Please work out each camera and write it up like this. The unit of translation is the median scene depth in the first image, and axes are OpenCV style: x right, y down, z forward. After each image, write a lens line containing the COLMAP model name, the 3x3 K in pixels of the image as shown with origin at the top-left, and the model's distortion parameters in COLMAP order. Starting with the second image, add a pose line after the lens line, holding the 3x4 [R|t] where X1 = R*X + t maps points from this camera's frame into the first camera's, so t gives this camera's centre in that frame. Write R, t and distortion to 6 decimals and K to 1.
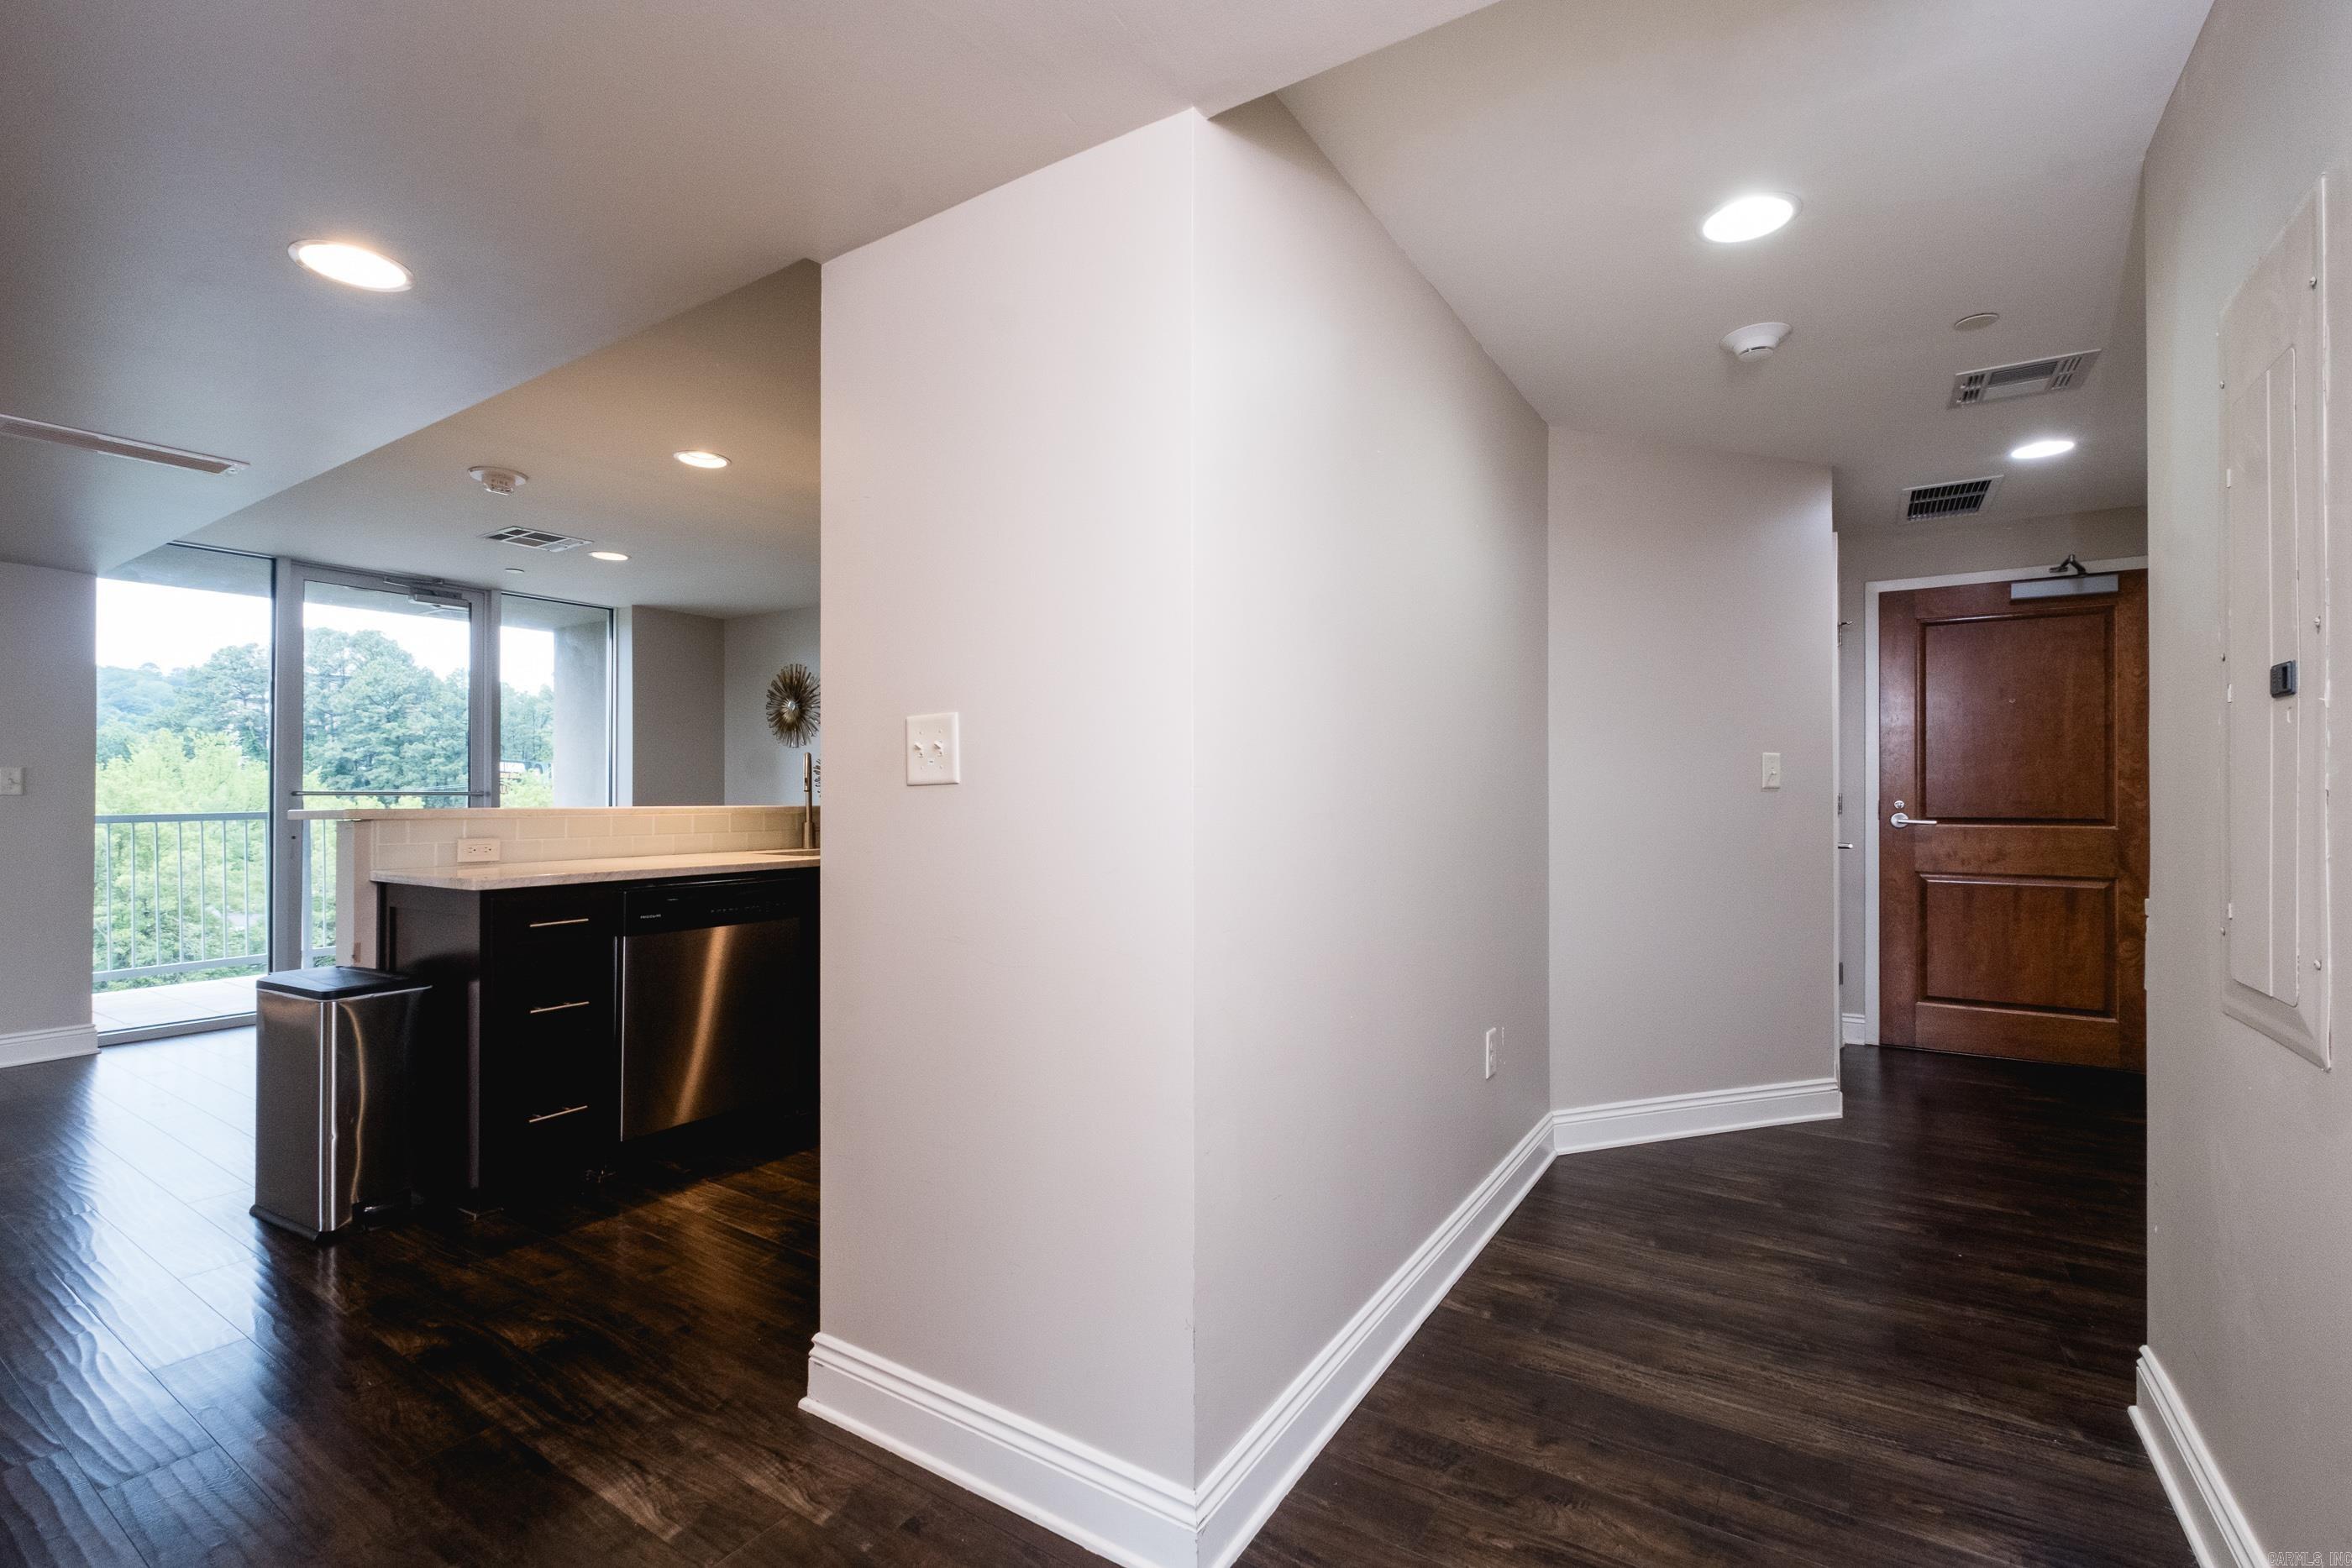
lens RADIAL K [[1035.1, 0, 1209.9], [0, 1035.1, 785.8], [0, 0, 1]] dist [0.035693, -0.020795]
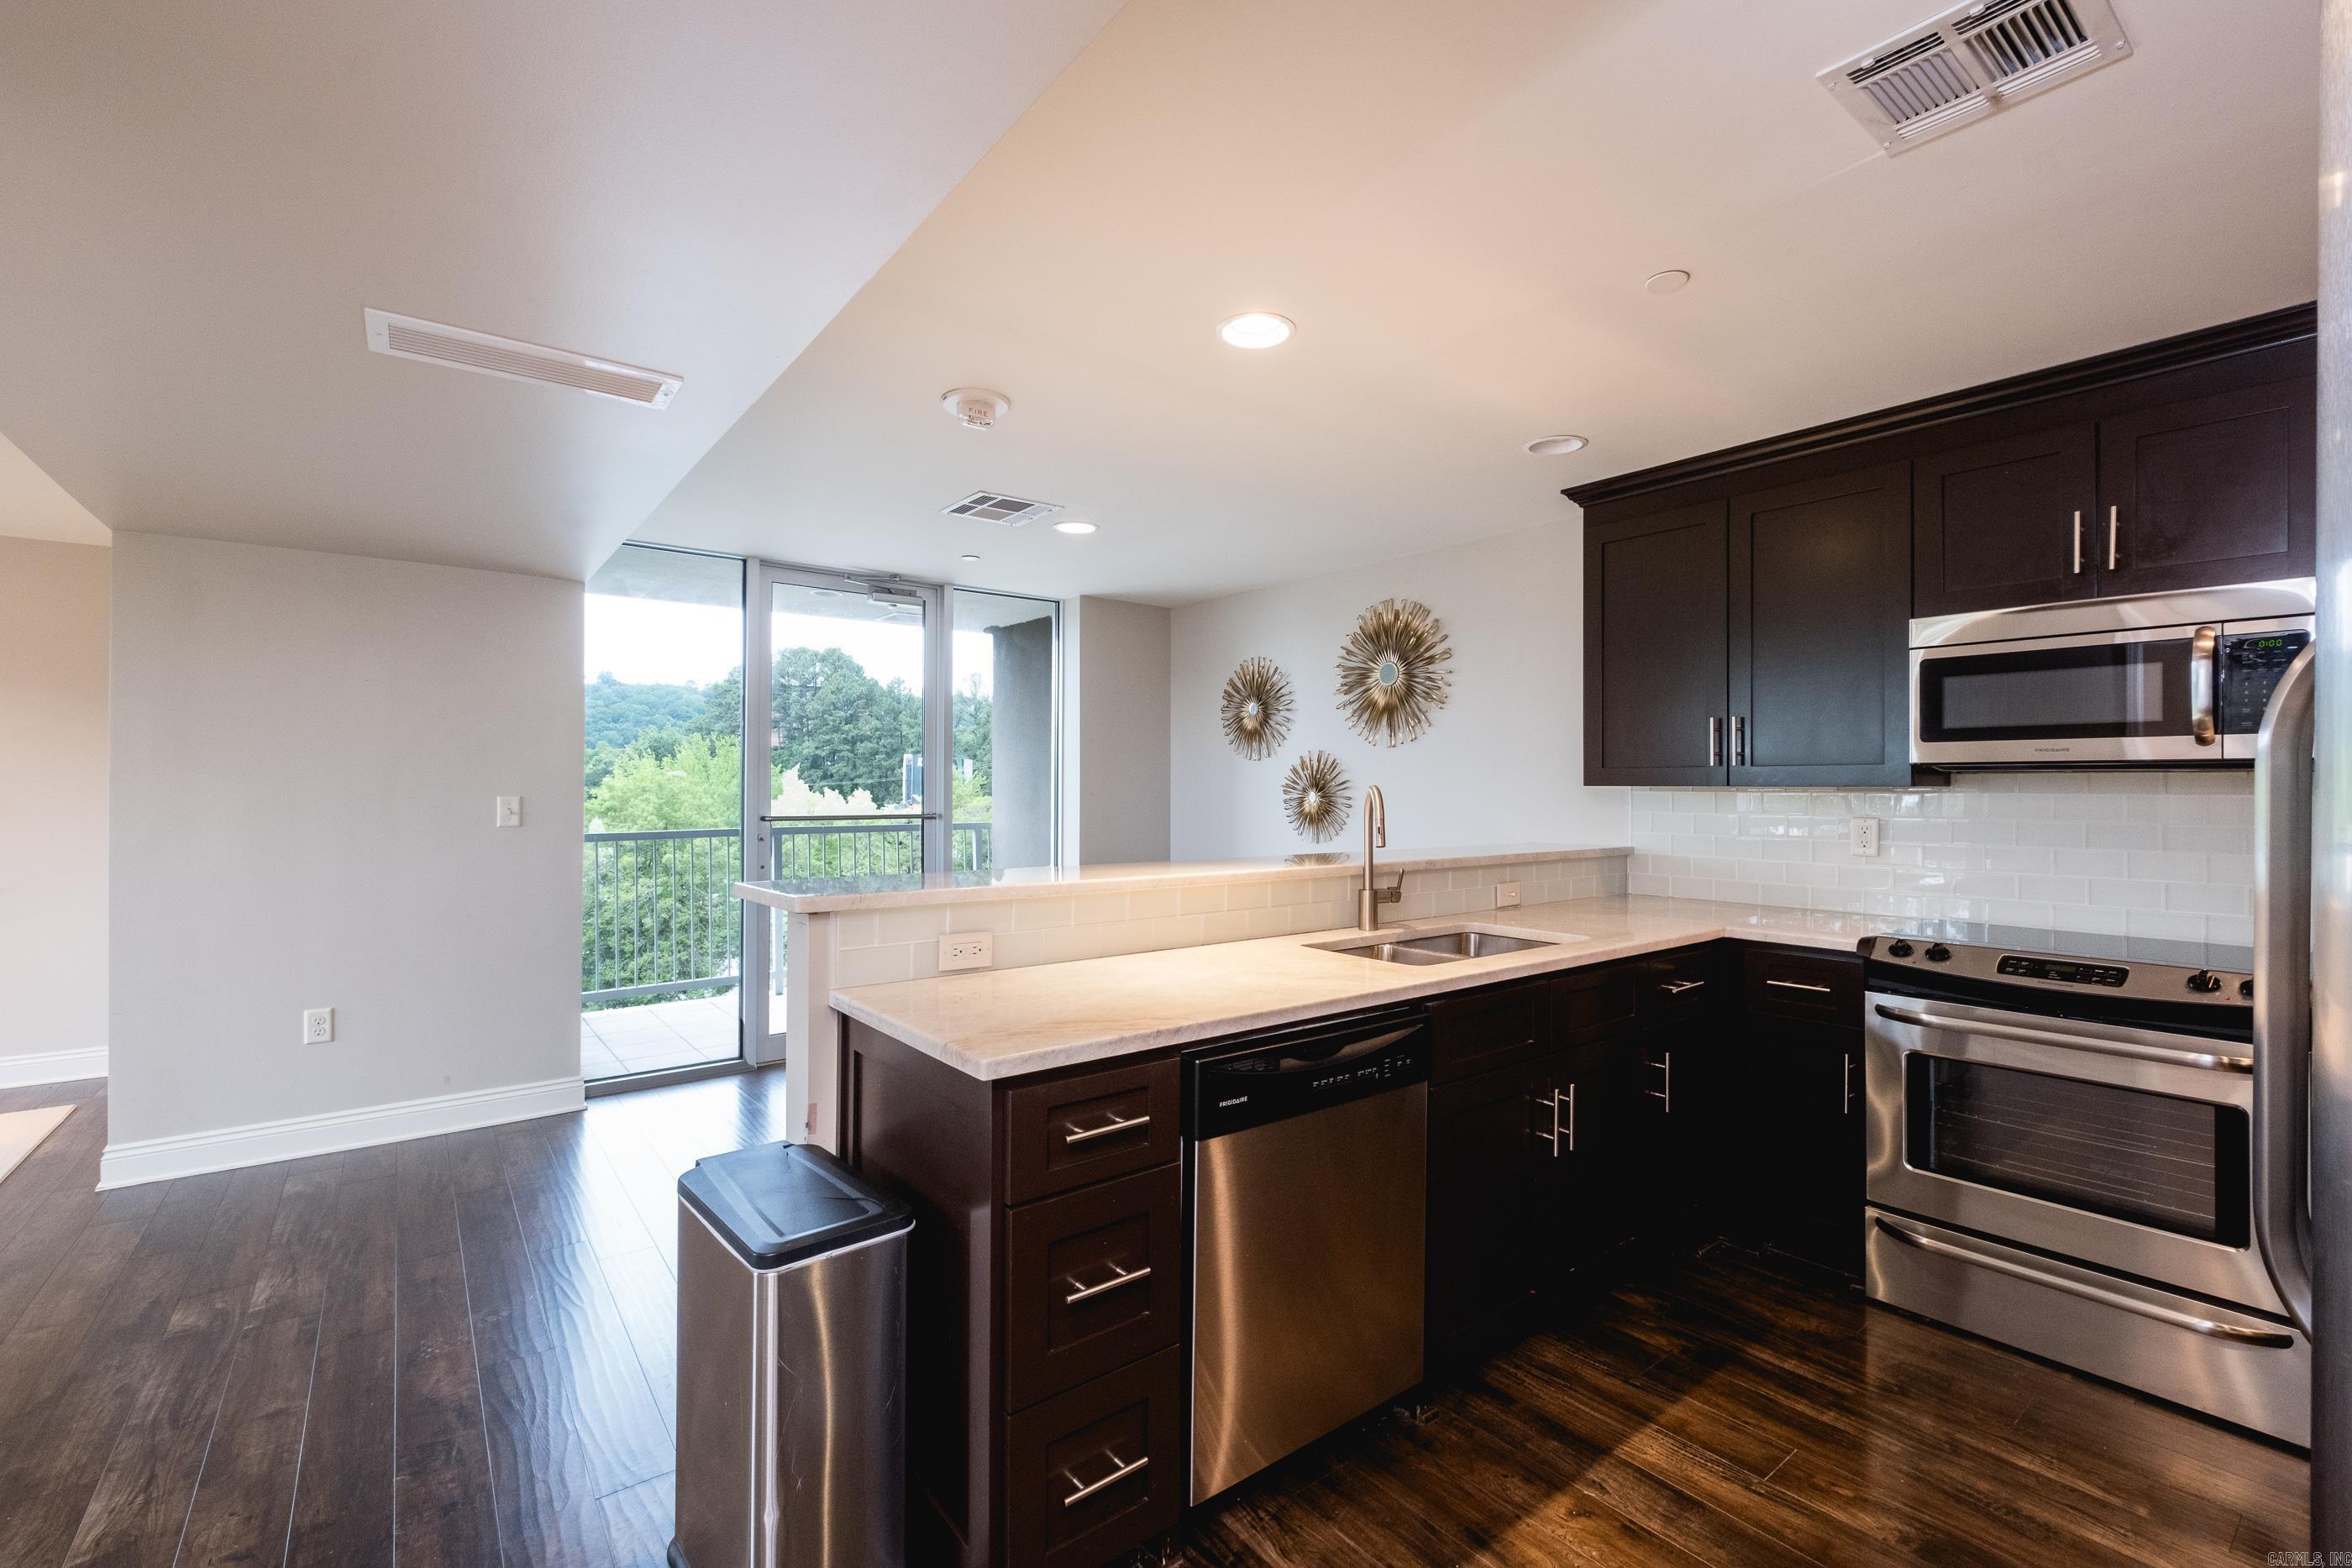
lens RADIAL K [[1035.1, 0, 1179.5], [0, 1035.1, 783.9], [0, 0, 1]] dist [0.004015, 0.000537]
pose [[0.938519, 0.005150, -0.345188, -0.177485], [-0.002704, 0.999968, 0.007567, -0.024351], [0.345216, -0.006169, 0.938503, 0.224181]]
